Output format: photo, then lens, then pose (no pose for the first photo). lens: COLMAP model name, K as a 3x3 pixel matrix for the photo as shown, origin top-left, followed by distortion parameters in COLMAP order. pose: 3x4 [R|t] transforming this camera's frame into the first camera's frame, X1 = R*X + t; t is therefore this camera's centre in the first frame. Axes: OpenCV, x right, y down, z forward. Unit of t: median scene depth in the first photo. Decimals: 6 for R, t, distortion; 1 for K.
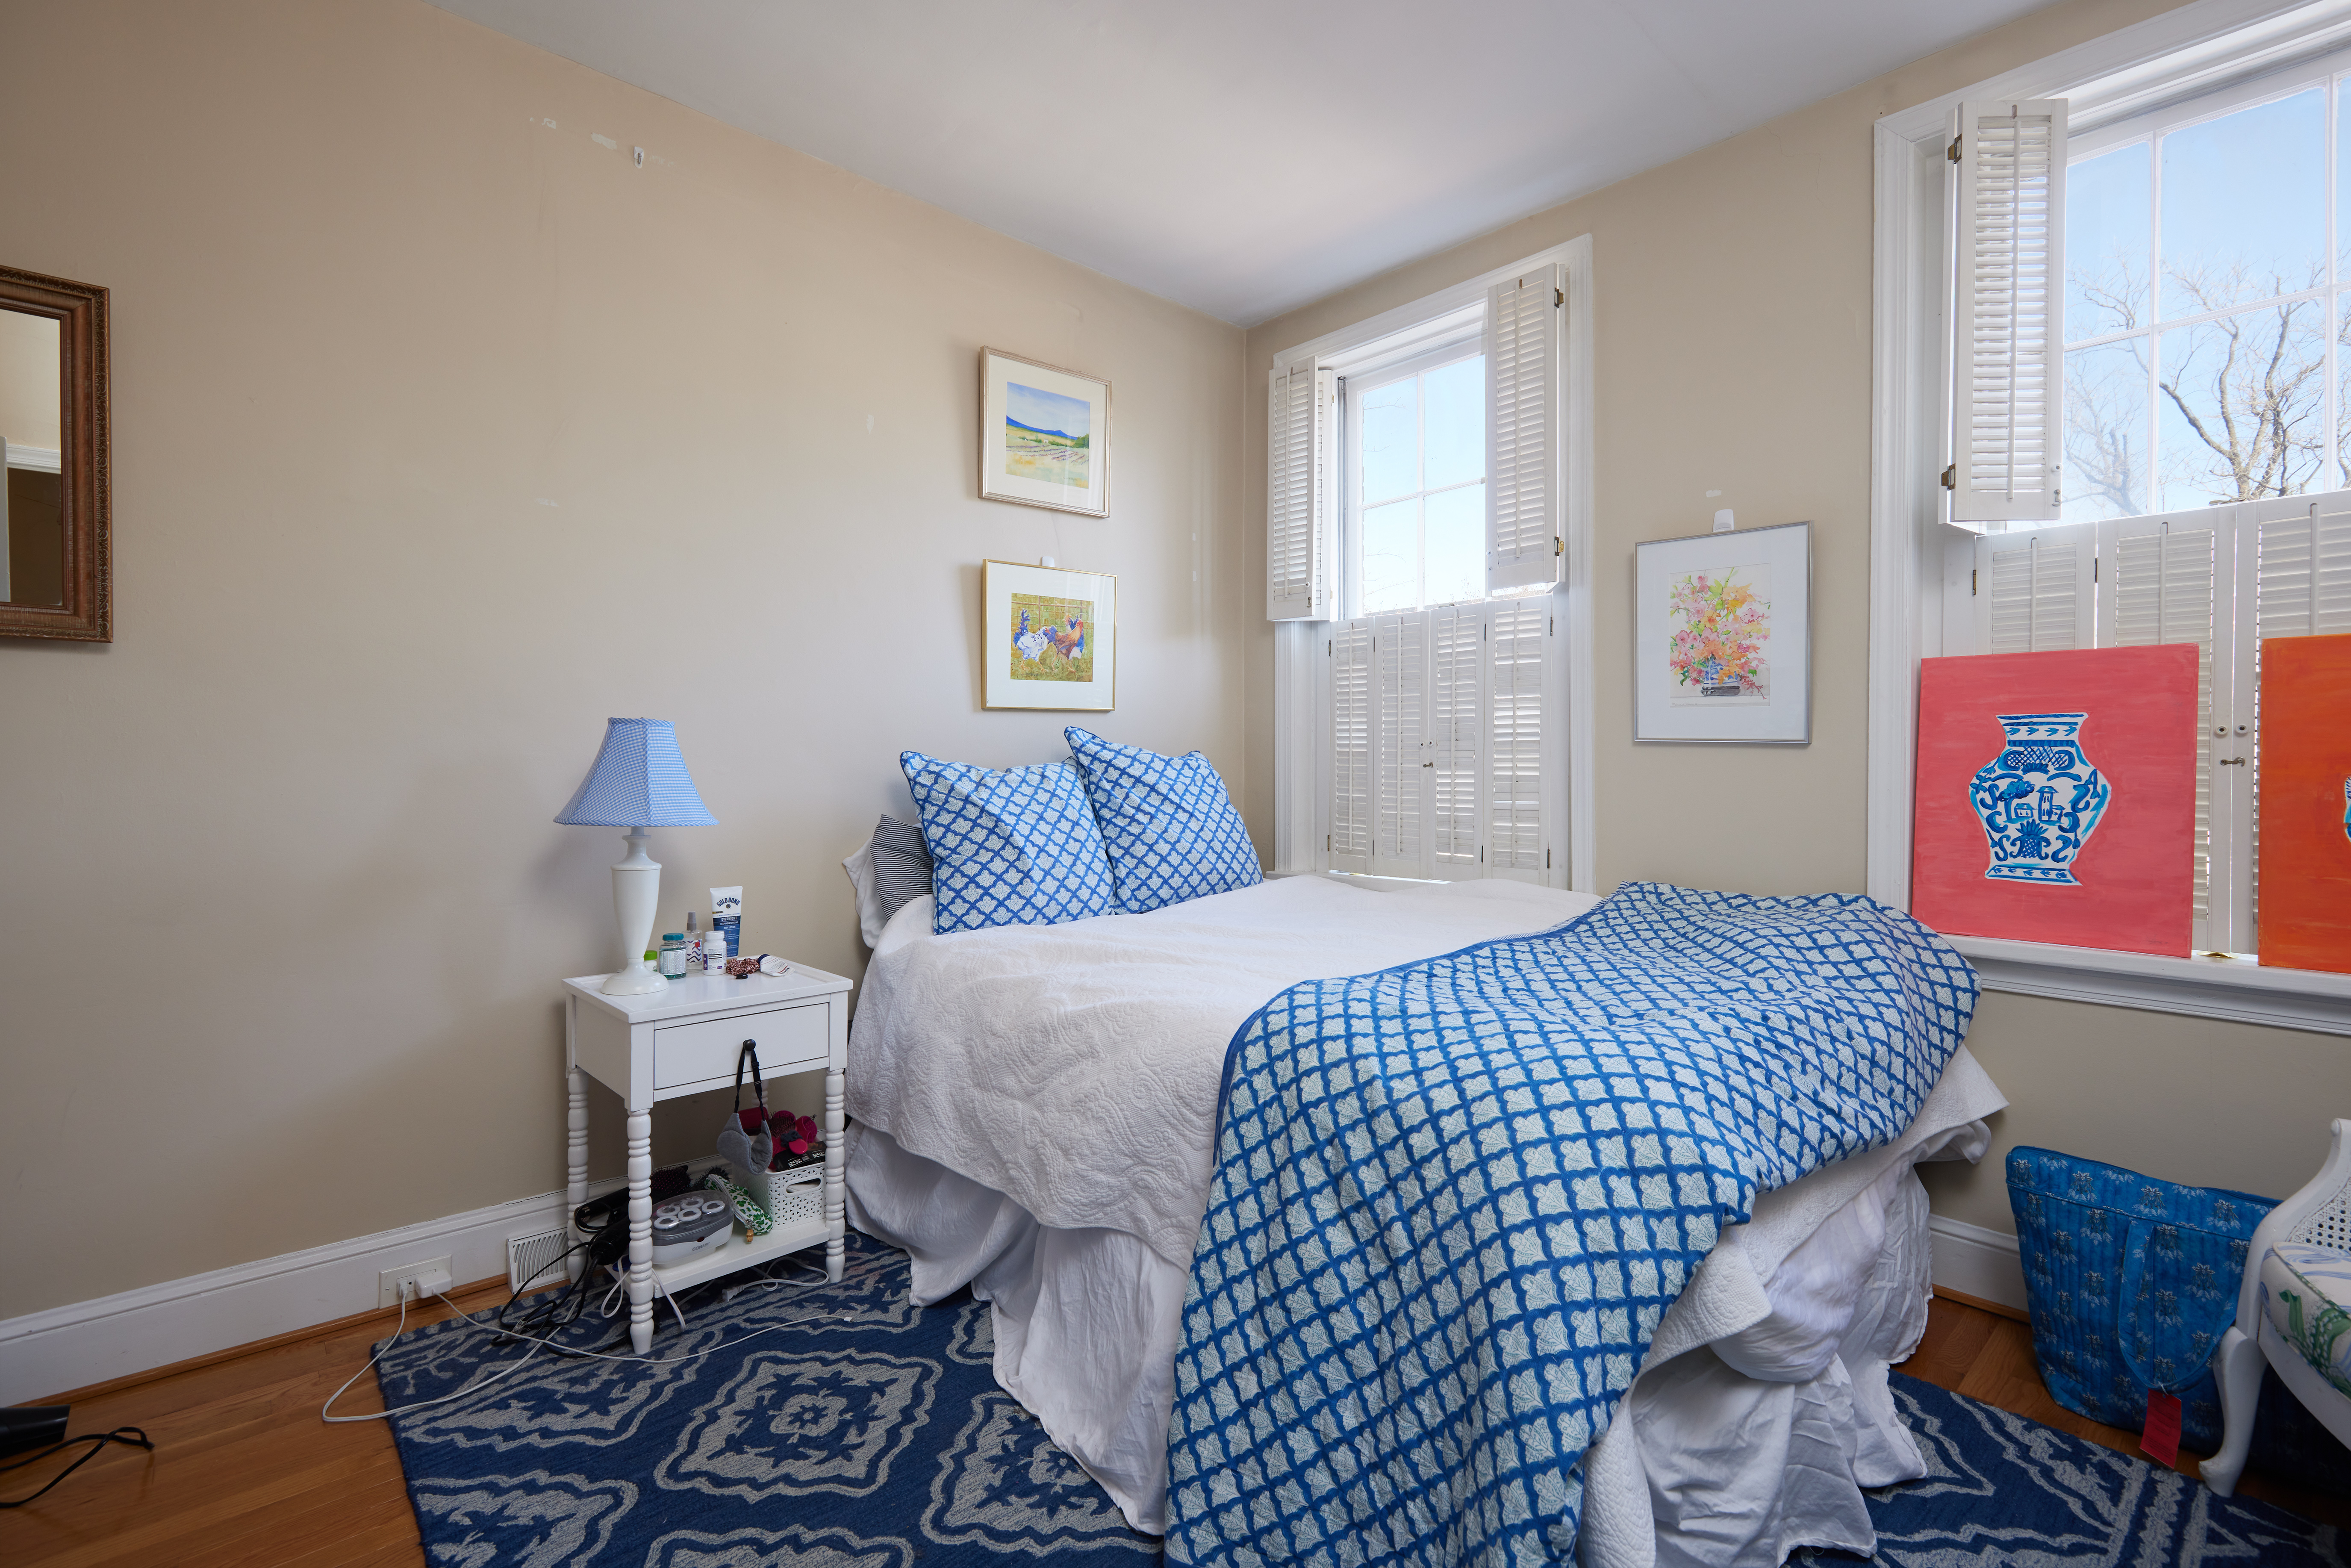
lens RADIAL K [[1101.3, 0, 1184.7], [0, 1101.3, 774.7], [0, 0, 1]] dist [0.002110, 0.000123]
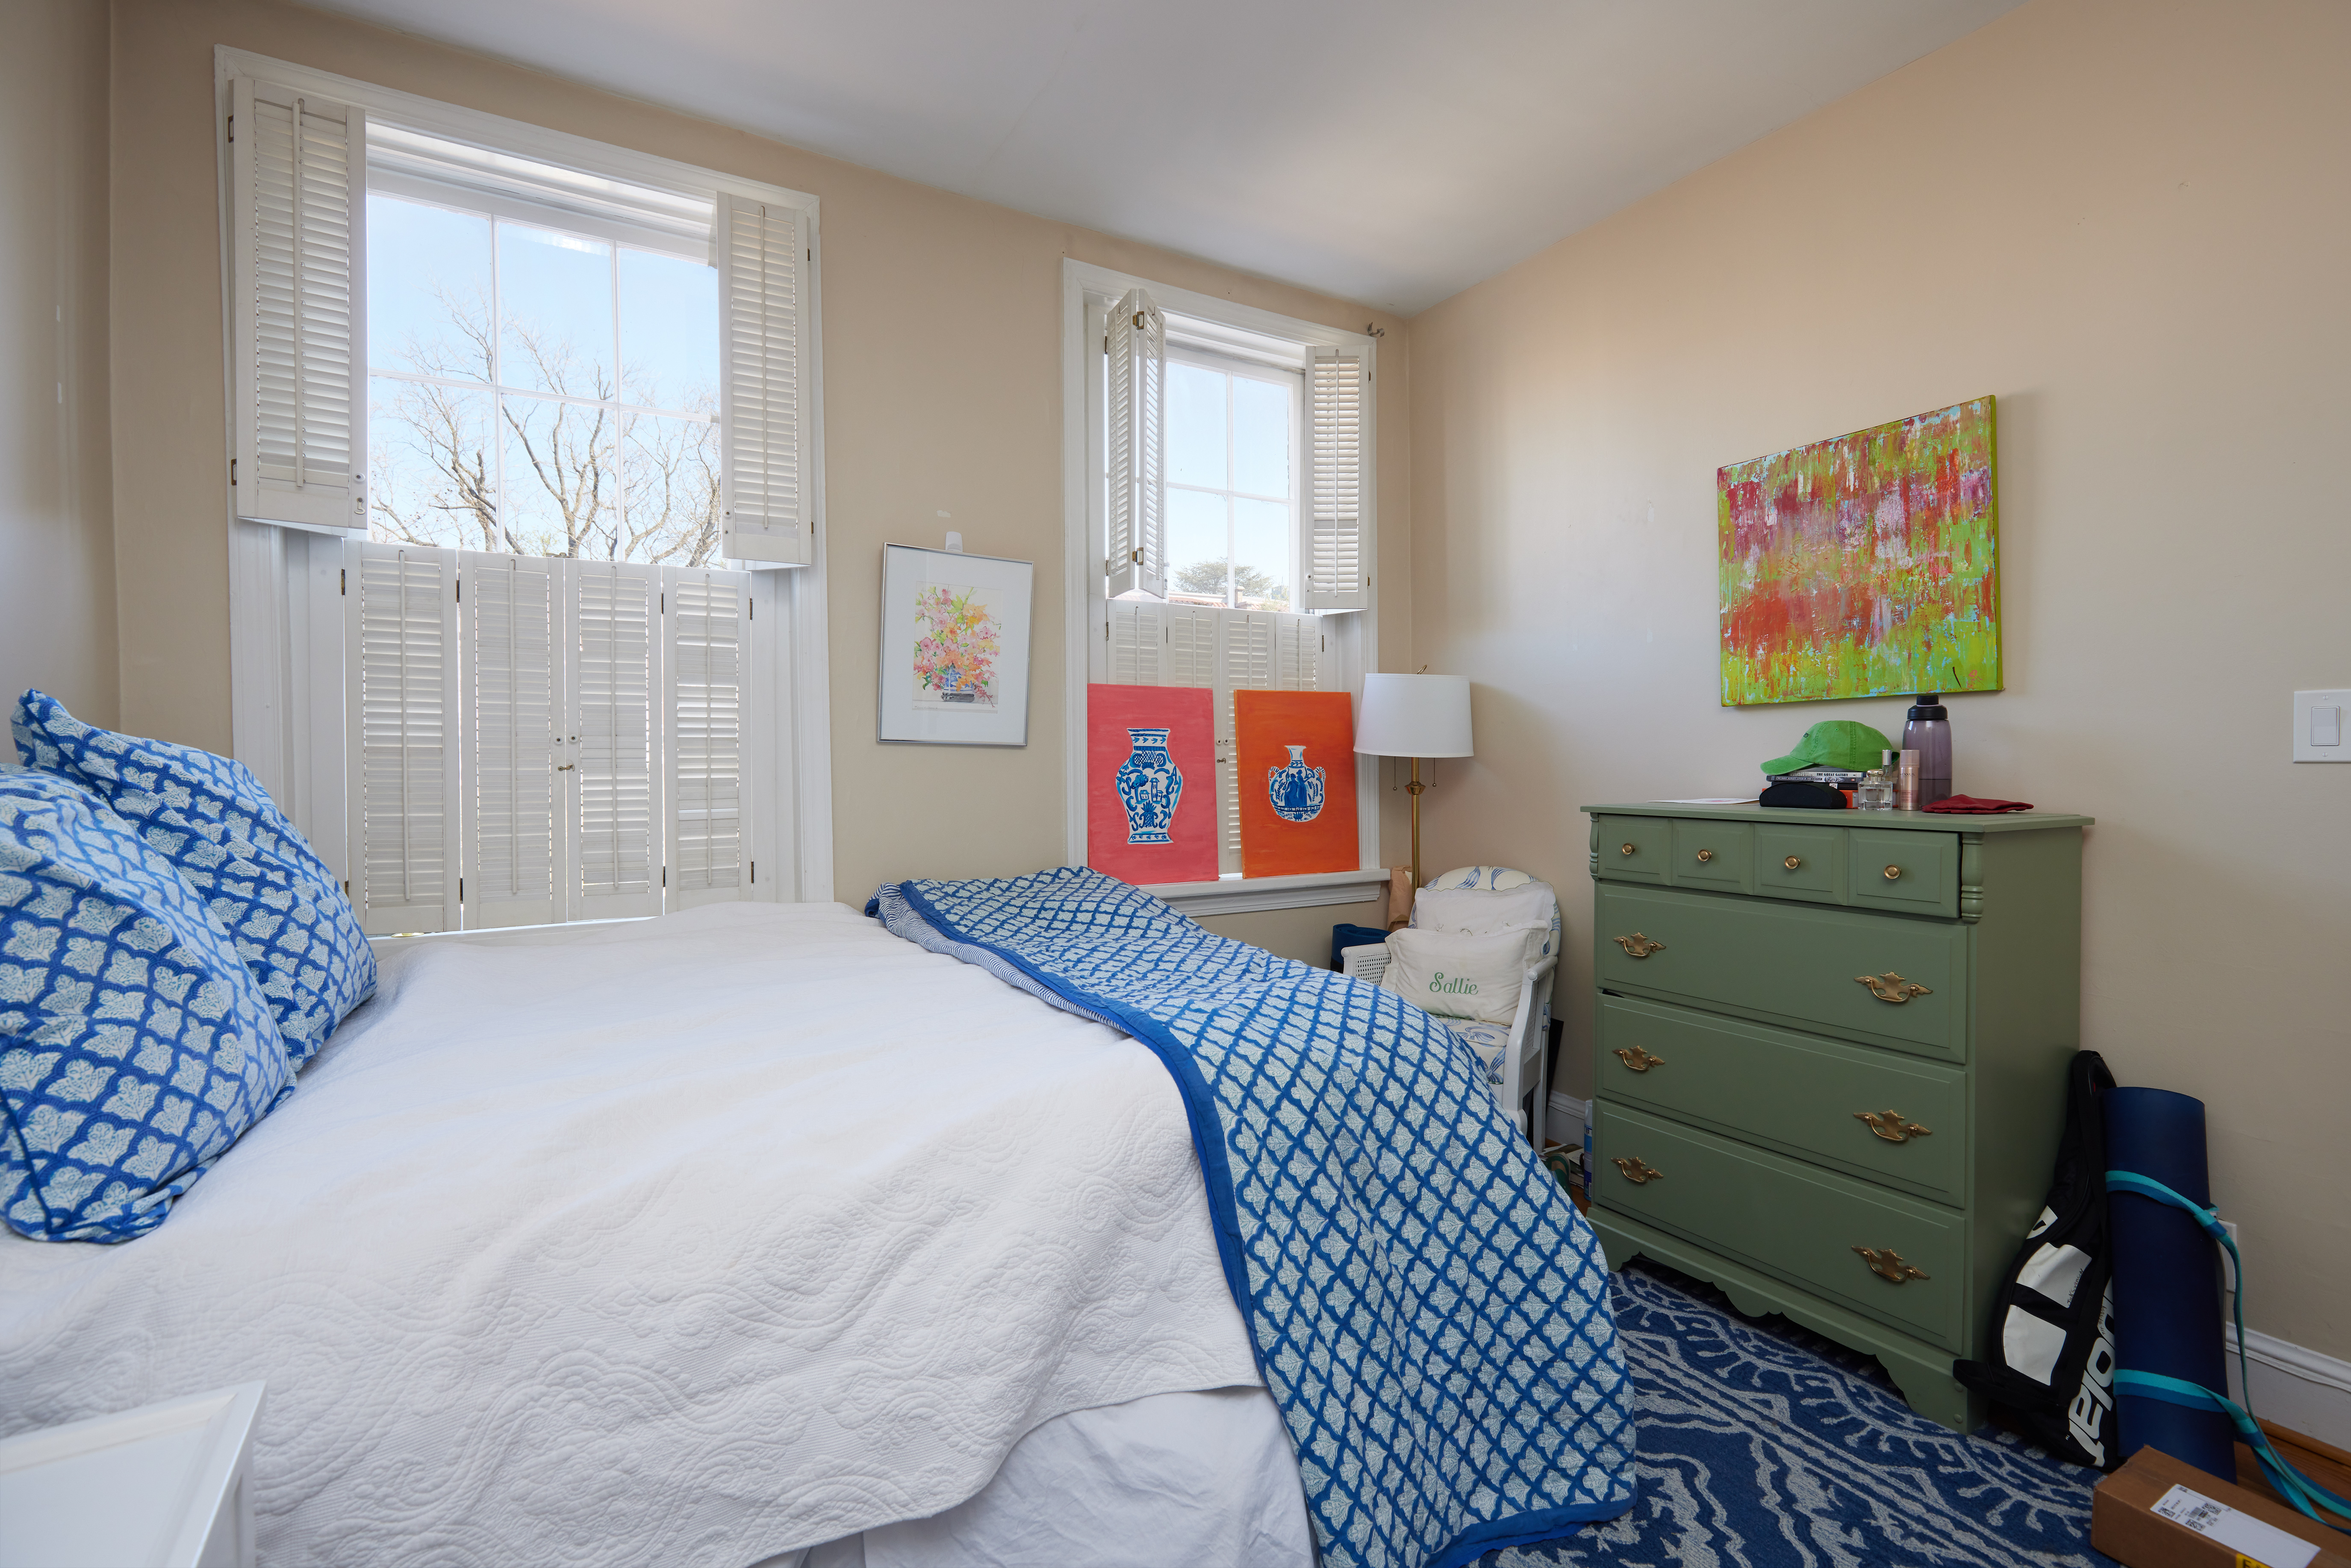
lens RADIAL K [[1101.3, 0, 1185.7], [0, 1101.3, 777.5], [0, 0, 1]] dist [0.002110, 0.000123]
pose [[0.181550, -0.020900, 0.983160, -0.556316], [0.011508, 0.999751, 0.019127, -0.014811], [-0.983314, 0.007842, 0.181745, 0.583402]]
